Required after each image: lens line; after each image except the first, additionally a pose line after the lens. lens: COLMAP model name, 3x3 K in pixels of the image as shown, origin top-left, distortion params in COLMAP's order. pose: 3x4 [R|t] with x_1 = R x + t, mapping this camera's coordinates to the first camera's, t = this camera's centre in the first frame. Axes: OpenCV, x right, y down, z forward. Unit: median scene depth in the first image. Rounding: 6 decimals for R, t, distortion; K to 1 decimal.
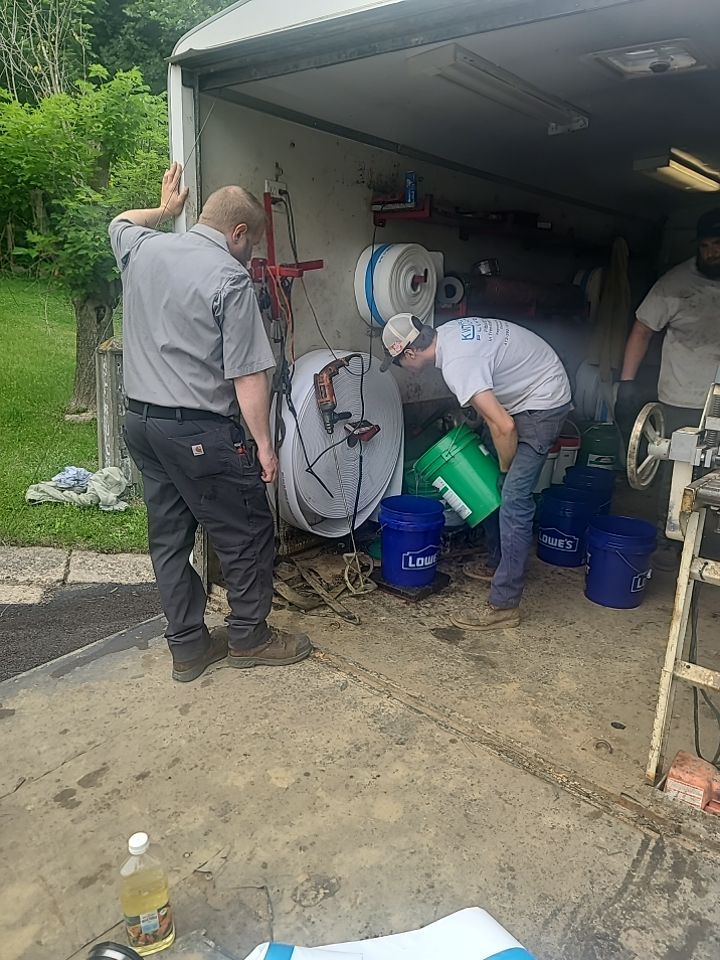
lens RADIAL K [[707.4, 0, 360.0], [0, 707.4, 480.0], [0, 0, 1]] dist [0.095279, -0.079179]
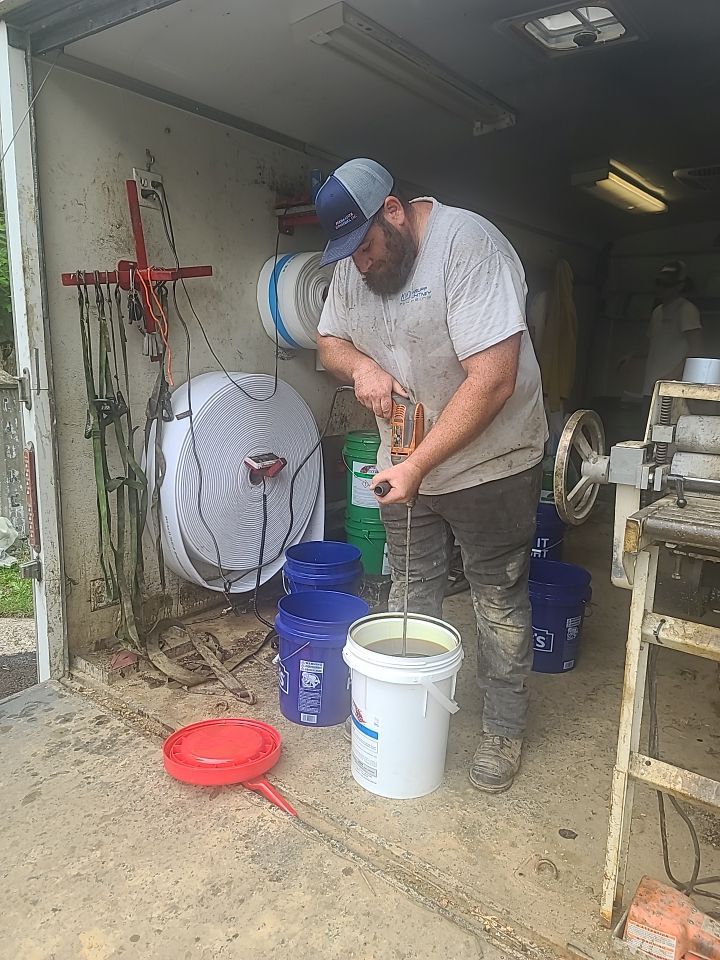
lens RADIAL K [[701.1, 0, 367.0], [0, 701.1, 481.6], [0, 0, 1]] dist [0.095601, -0.085895]
pose [[0.998725, -0.023946, 0.044450, 0.119585], [0.026772, 0.997583, -0.064118, 0.009792], [-0.042807, 0.065226, 0.996952, 0.222471]]
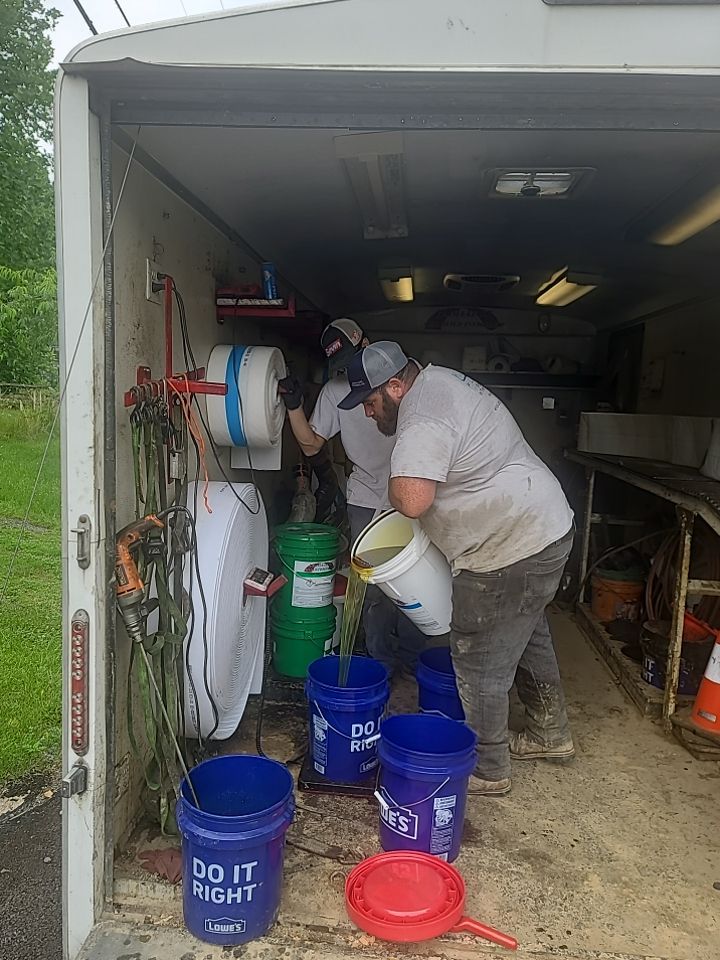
lens RADIAL K [[707.4, 0, 360.0], [0, 707.4, 480.0], [0, 0, 1]] dist [0.095279, -0.079179]
pose [[0.814285, -0.083408, 0.574441, -0.474662], [0.143611, 0.987805, -0.060145, -0.166184], [-0.562419, 0.131472, 0.816333, 0.426233]]
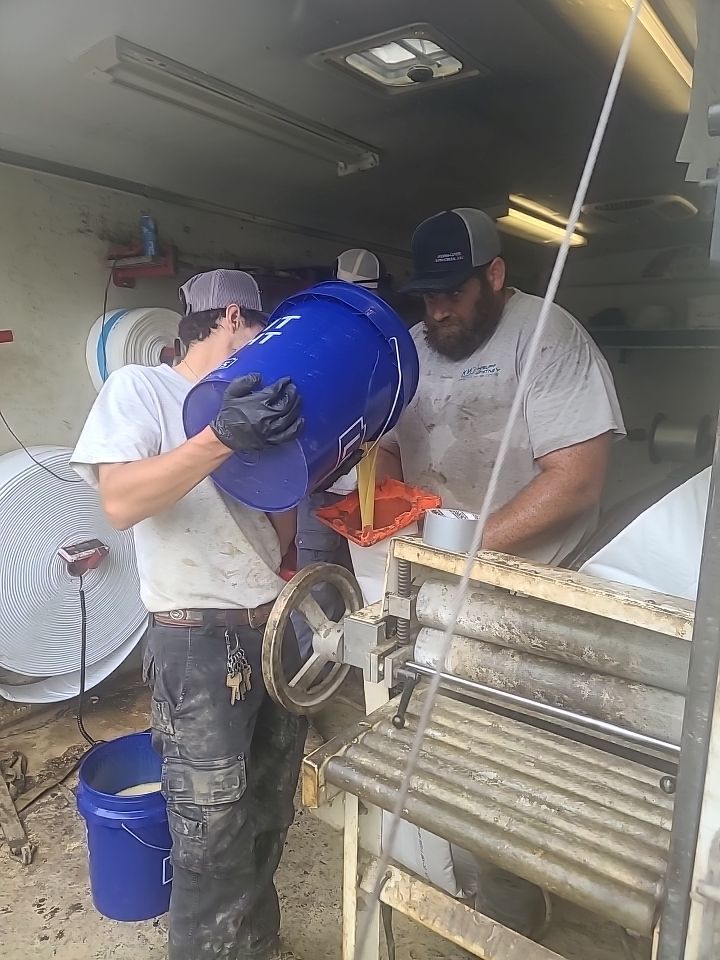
lens RADIAL K [[692.6, 0, 360.0], [0, 692.6, 480.0], [0, 0, 1]] dist [0.096309, -0.070965]
pose [[0.998229, -0.035970, 0.047379, 0.357622], [0.039501, 0.996338, -0.075830, -0.113626], [-0.044478, 0.077567, 0.995995, 0.358524]]
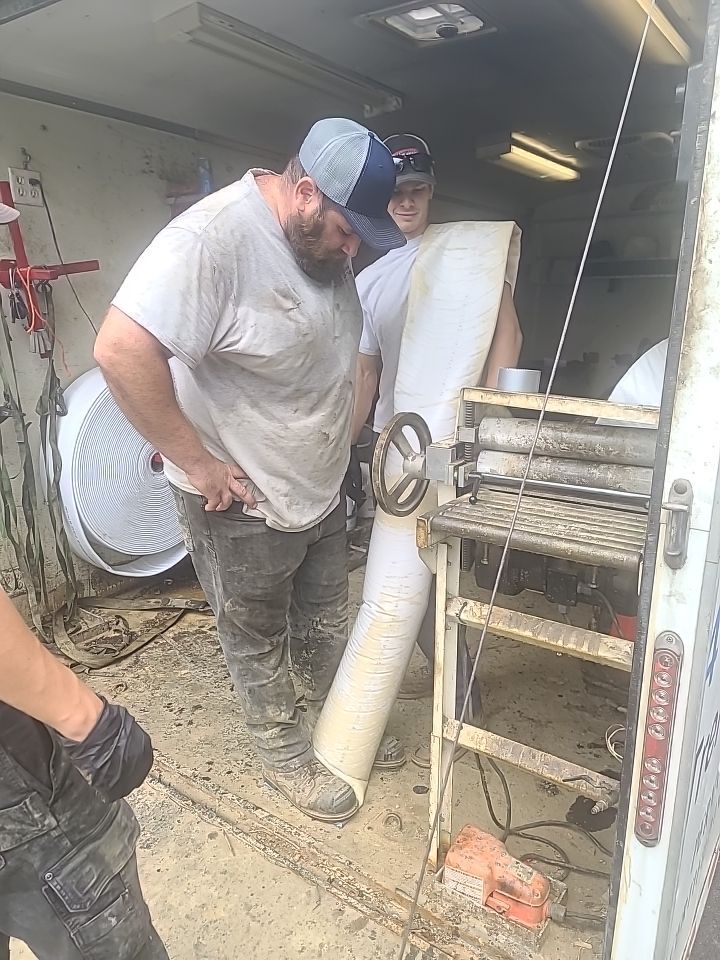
lens RADIAL K [[701.1, 0, 364.5], [0, 701.1, 477.6], [0, 0, 1]] dist [0.093791, -0.083096]
pose [[0.995373, -0.063107, 0.072453, 0.253823], [0.063868, 0.997924, -0.008239, -0.023933], [-0.071783, 0.012828, 0.997338, 0.159235]]
